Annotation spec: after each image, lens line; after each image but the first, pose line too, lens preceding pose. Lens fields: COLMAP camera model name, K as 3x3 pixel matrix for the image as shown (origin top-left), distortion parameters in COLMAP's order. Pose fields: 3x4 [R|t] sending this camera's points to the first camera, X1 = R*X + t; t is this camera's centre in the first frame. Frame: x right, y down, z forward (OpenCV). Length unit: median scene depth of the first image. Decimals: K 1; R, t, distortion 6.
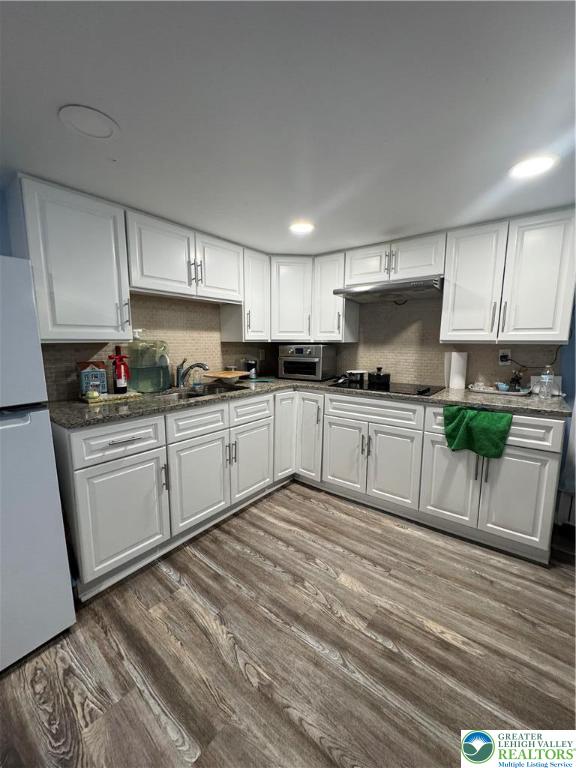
lens RADIAL K [[305.5, 0, 288.0], [0, 305.5, 384.0], [0, 0, 1]] dist [0.000782, -0.000026]
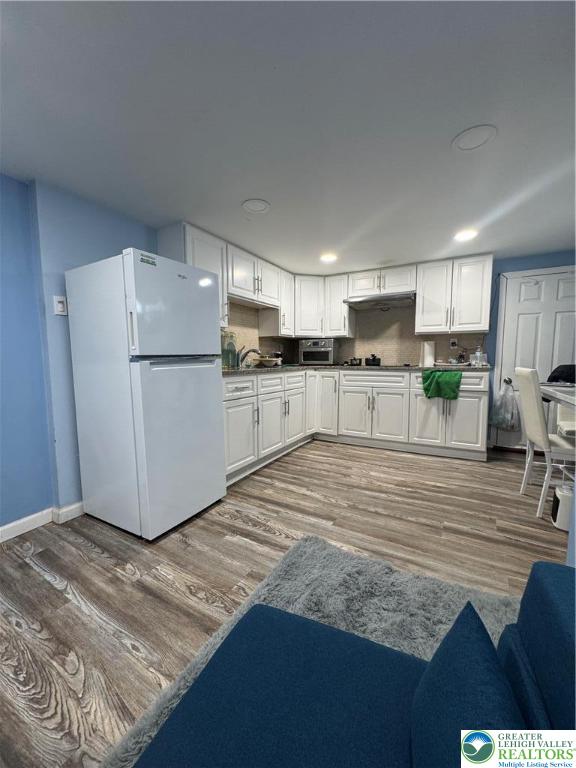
lens RADIAL K [[305.5, 0, 288.0], [0, 305.5, 384.0], [0, 0, 1]] dist [0.000782, -0.000026]
pose [[0.989144, -0.019811, 0.145611, -0.386587], [0.027412, 0.998354, -0.050383, 0.185718], [-0.144373, 0.053827, 0.988058, -0.439989]]
